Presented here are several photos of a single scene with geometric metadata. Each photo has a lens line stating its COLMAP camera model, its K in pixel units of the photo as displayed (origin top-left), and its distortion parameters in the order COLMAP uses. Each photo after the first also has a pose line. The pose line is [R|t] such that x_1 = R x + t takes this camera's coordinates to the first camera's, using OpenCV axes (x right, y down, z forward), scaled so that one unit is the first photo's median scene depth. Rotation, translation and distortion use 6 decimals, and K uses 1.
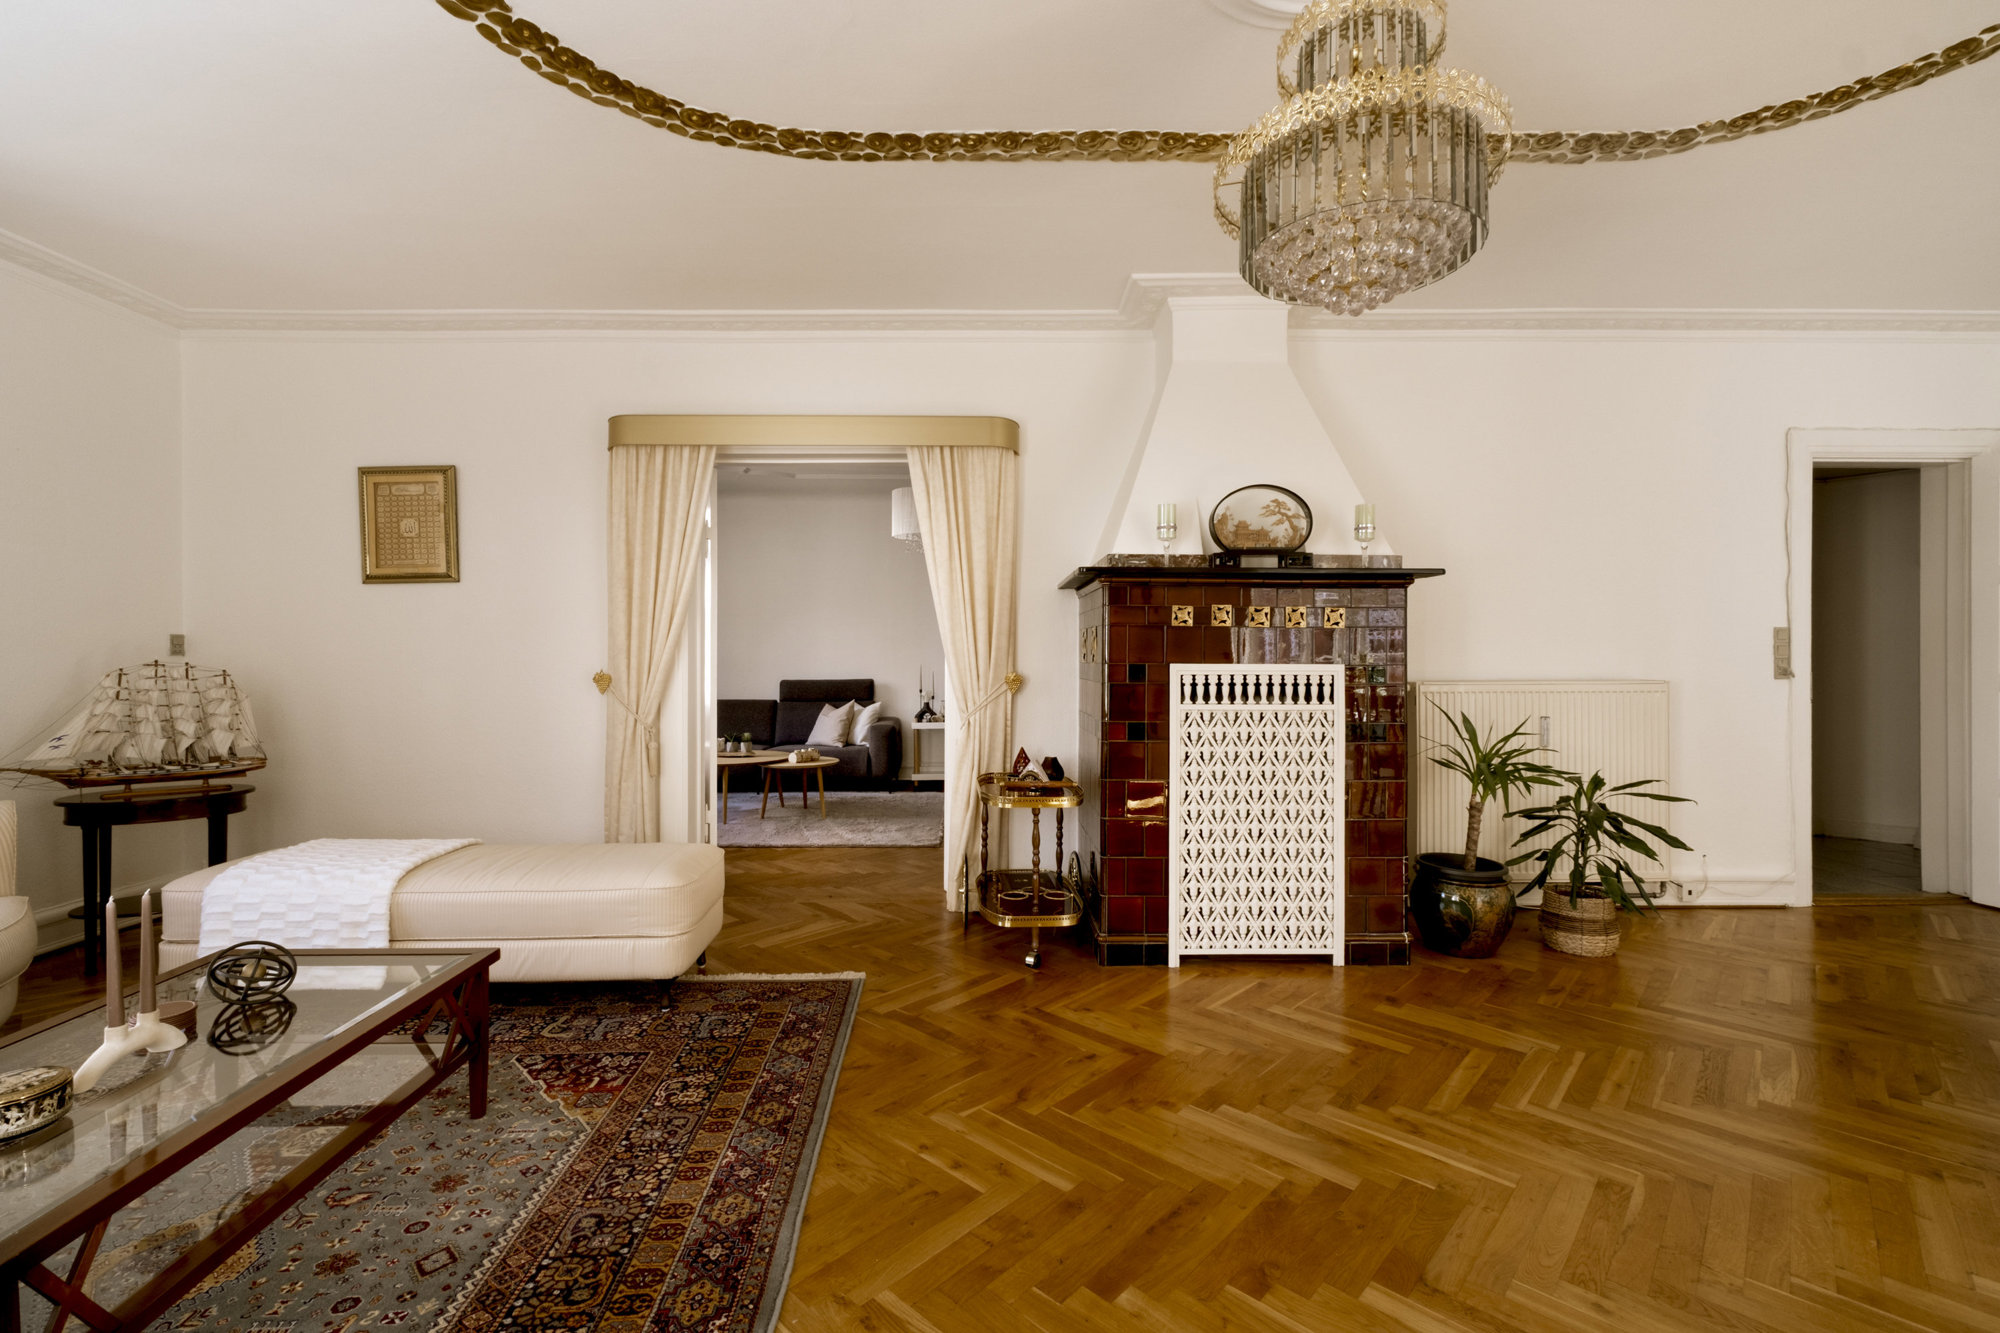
lens RADIAL K [[911.4, 0, 1001.5], [0, 911.4, 671.7], [0, 0, 1]] dist [0.006360, 0.000232]
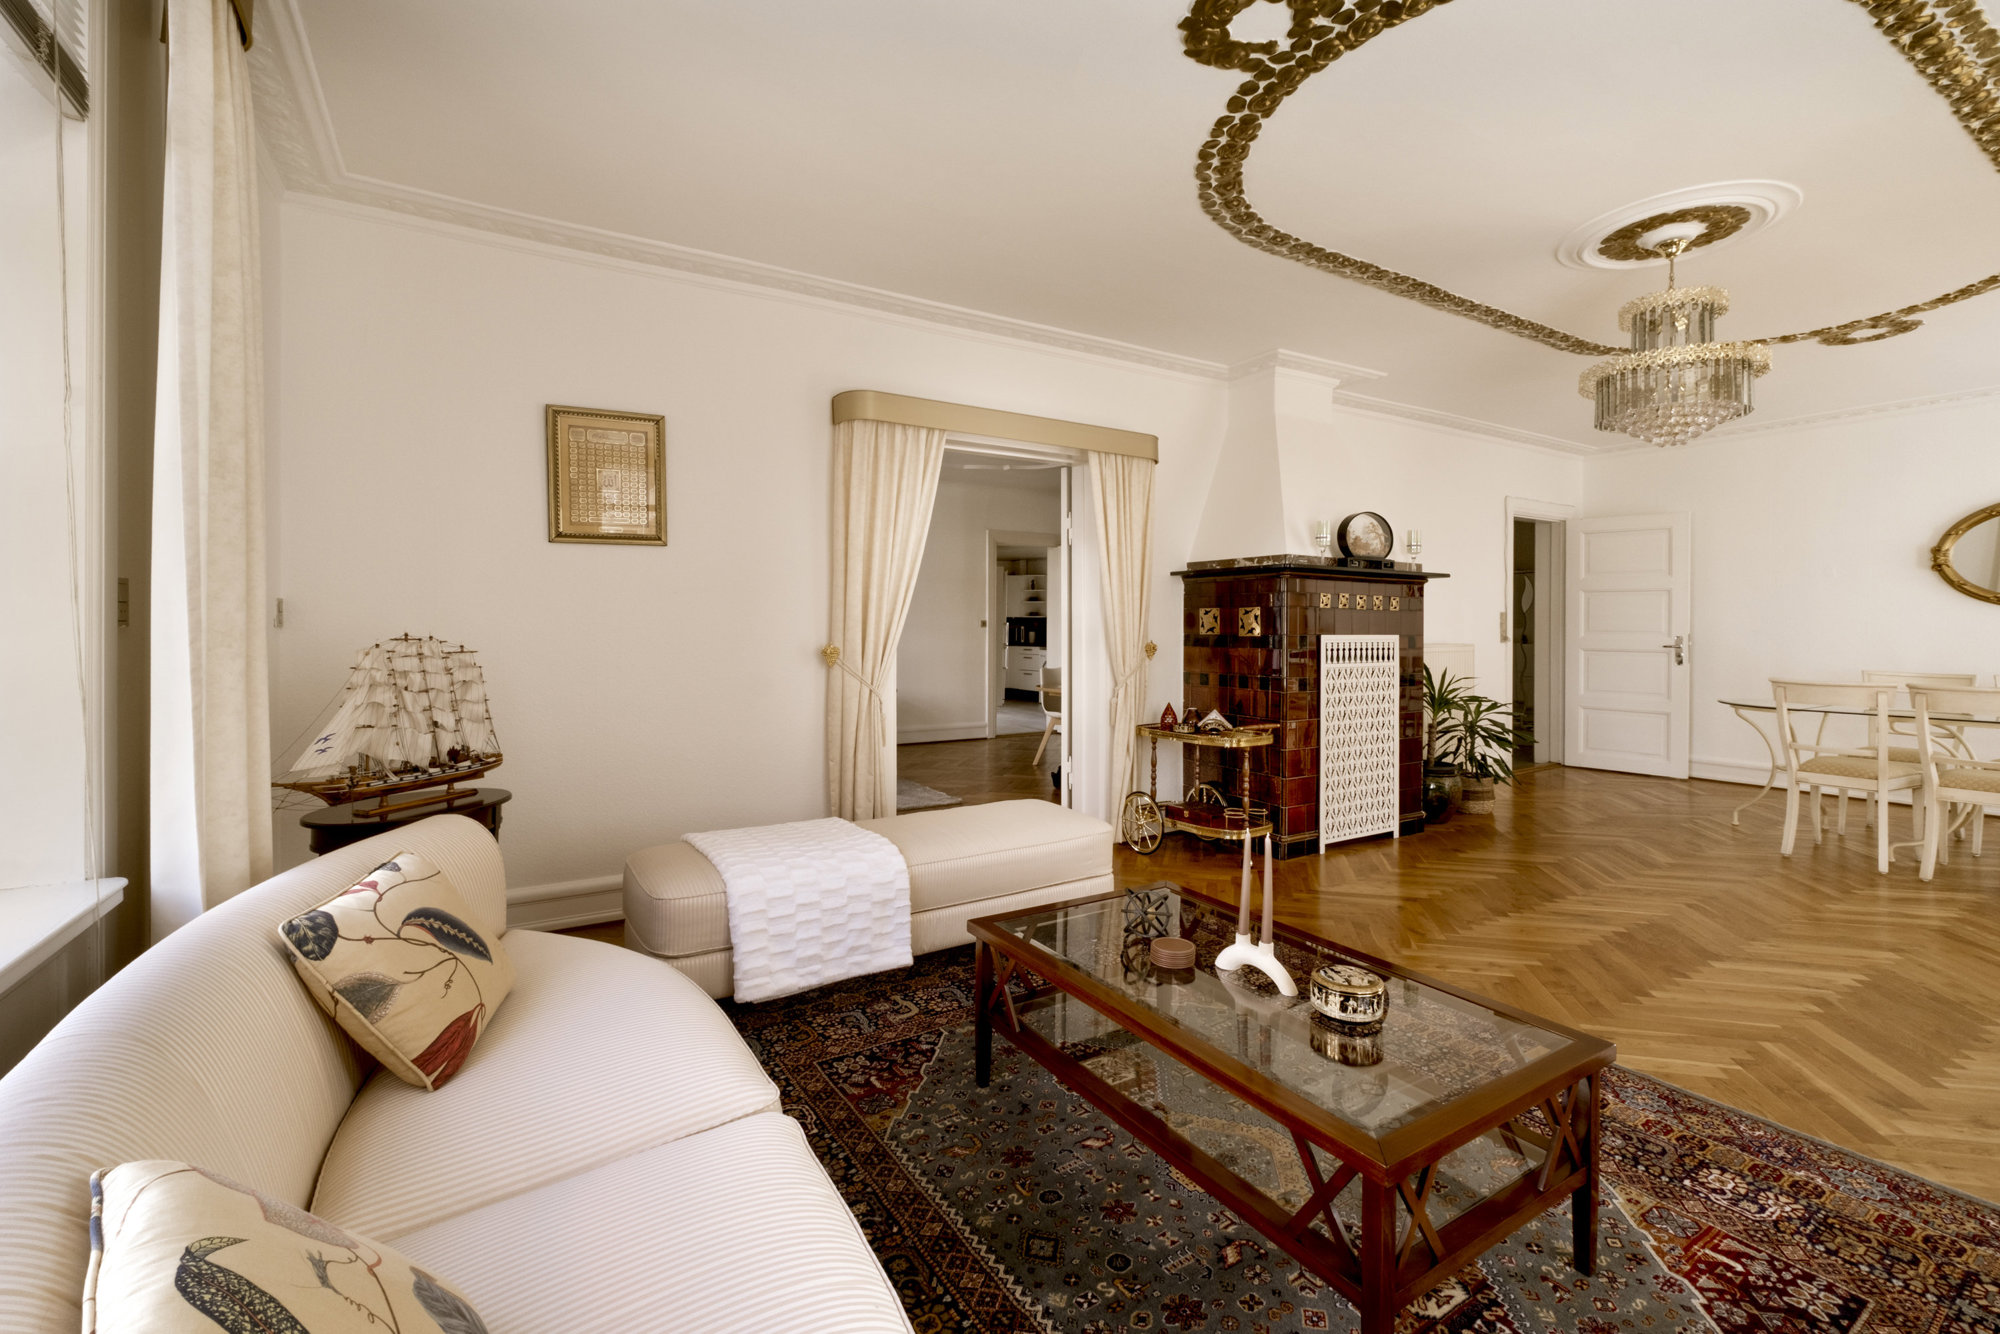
lens RADIAL K [[895.5, 0, 1011.5], [0, 895.5, 627.2], [0, 0, 1]] dist [-0.000070, -0.000158]
pose [[0.849040, 0.001987, 0.528324, -0.931137], [0.005112, 0.999915, -0.011976, -0.006385], [-0.528303, 0.012869, 0.848958, 0.088754]]
